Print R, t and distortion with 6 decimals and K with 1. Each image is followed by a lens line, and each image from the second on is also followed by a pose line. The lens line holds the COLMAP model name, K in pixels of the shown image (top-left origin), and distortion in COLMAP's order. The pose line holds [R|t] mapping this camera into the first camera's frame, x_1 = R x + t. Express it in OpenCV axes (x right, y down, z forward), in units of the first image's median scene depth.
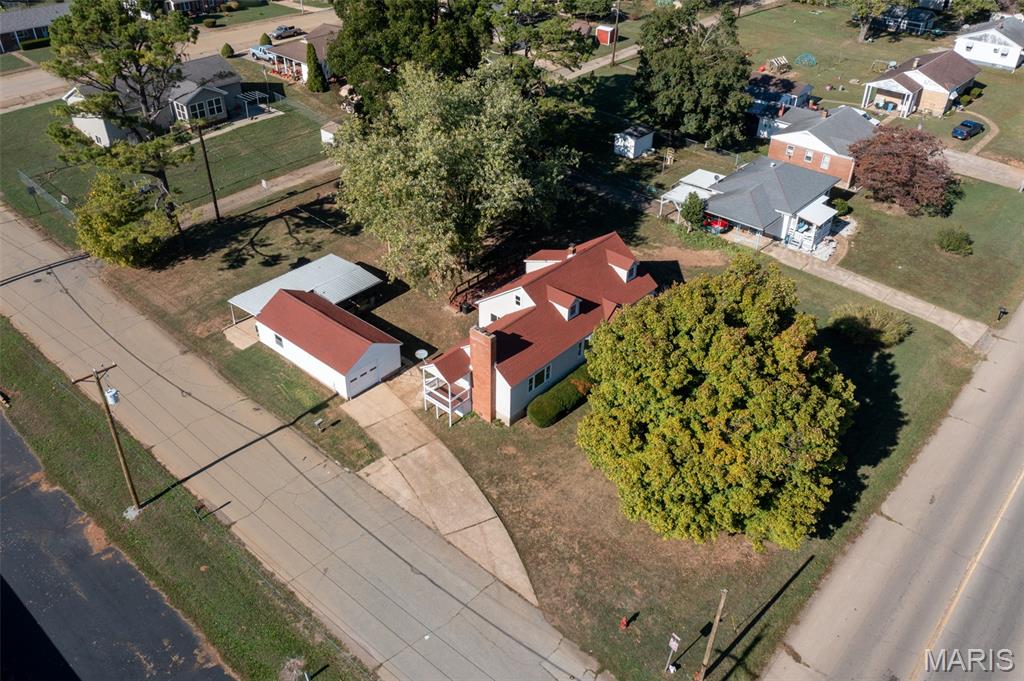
lens RADIAL K [[807.3, 0, 512.0], [0, 807.3, 340.5], [0, 0, 1]] dist [0.001703, -0.008239]
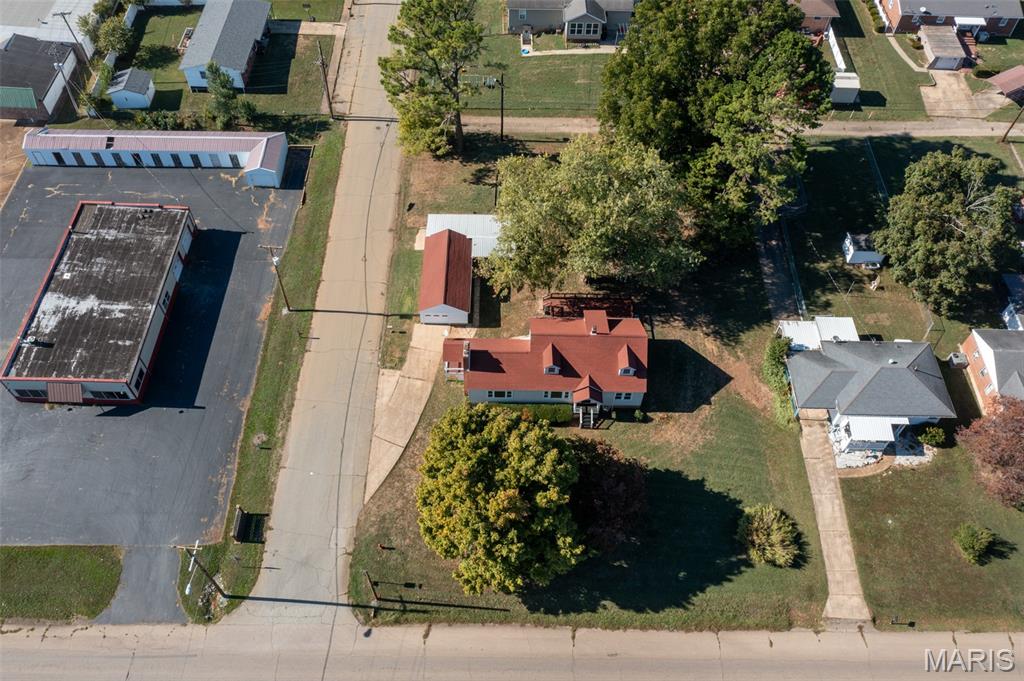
lens RADIAL K [[810.0, 0, 516.7], [0, 810.0, 326.7], [0, 0, 1]] dist [-0.002366, 0.003813]
pose [[0.657982, 0.606891, -0.445807, 0.632020], [-0.443413, 0.790748, 0.422022, -0.678857], [0.608642, -0.080006, 0.789401, -0.112565]]
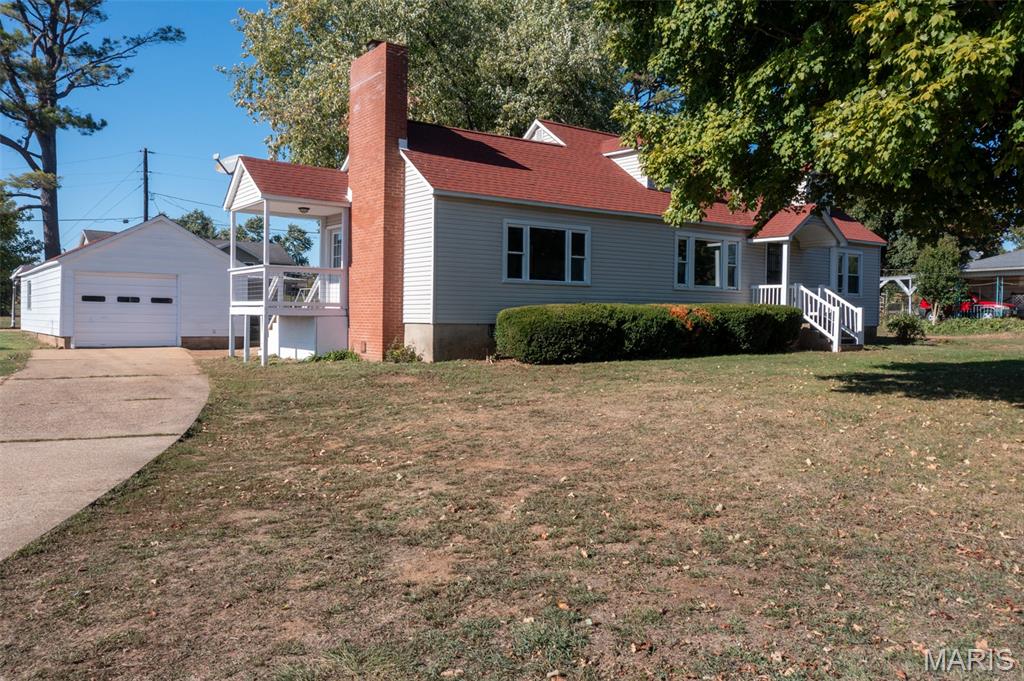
lens RADIAL K [[807.3, 0, 512.0], [0, 807.3, 340.5], [0, 0, 1]] dist [0.001703, -0.008239]
pose [[0.976887, 0.016066, -0.213152, 0.094238], [-0.131722, 0.830588, -0.541085, 0.263789], [0.168348, 0.556655, 0.813507, 0.747939]]
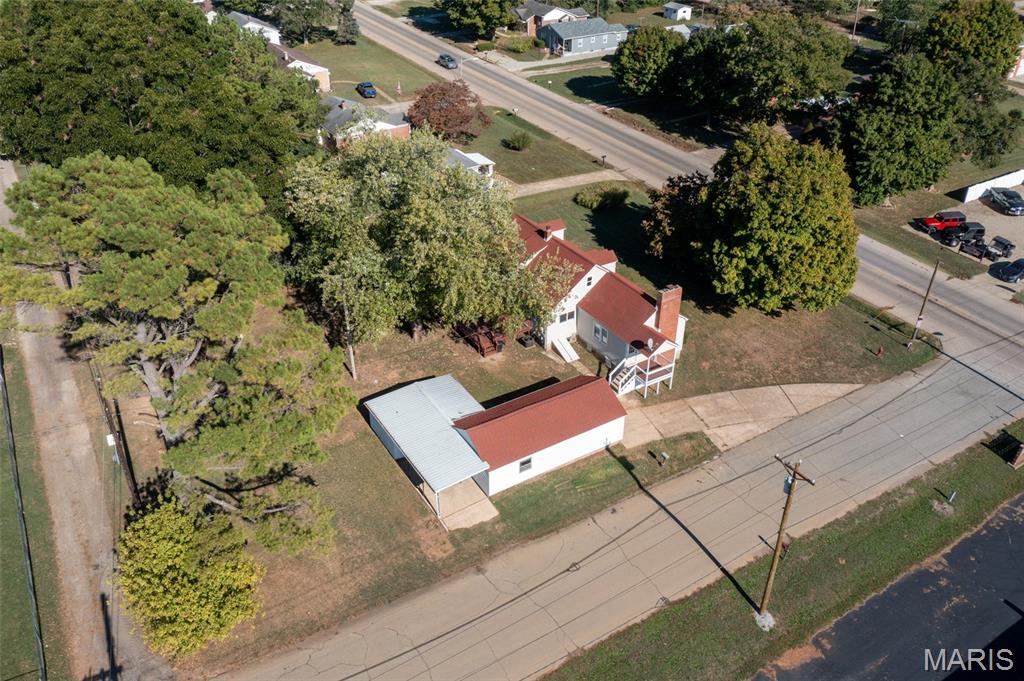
lens RADIAL K [[810.0, 0, 516.7], [0, 810.0, 326.7], [0, 0, 1]] dist [-0.002366, 0.003813]
pose [[0.283314, -0.514205, 0.809522, -0.985696], [0.545403, 0.780703, 0.305021, -0.409693], [-0.788840, 0.355099, 0.501633, 0.588273]]
